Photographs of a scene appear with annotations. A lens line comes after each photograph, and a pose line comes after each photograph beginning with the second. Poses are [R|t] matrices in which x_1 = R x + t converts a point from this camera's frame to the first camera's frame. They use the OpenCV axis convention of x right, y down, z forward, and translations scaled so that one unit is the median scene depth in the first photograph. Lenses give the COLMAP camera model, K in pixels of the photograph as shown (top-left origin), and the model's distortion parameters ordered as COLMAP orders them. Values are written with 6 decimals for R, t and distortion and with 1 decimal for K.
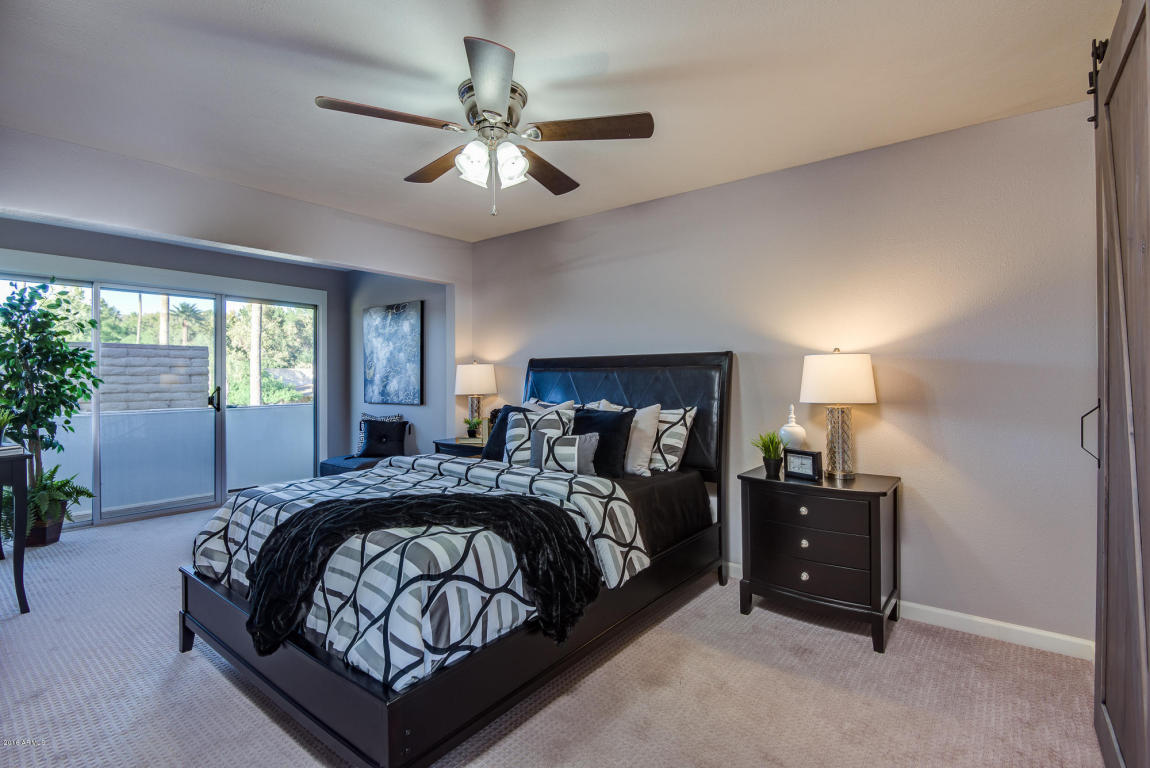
lens RADIAL K [[554.9, 0, 576.7], [0, 554.9, 376.4], [0, 0, 1]] dist [-0.011206, -0.000485]
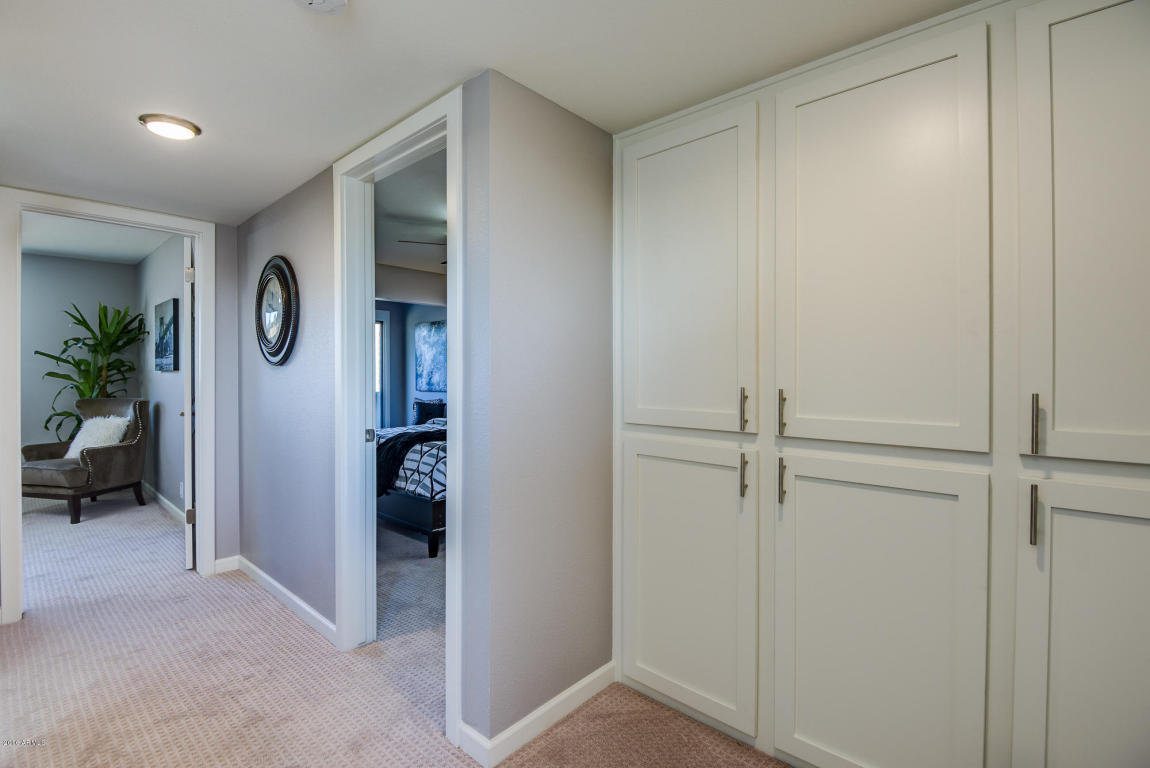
lens RADIAL K [[530.5, 0, 573.0], [0, 530.5, 376.7], [0, 0, 1]] dist [-0.014978, -0.002422]
pose [[0.997635, 0.001114, -0.068726, 0.356866], [-0.000512, 0.999961, 0.008777, 0.000850], [0.068734, -0.008721, 0.997597, -1.047663]]
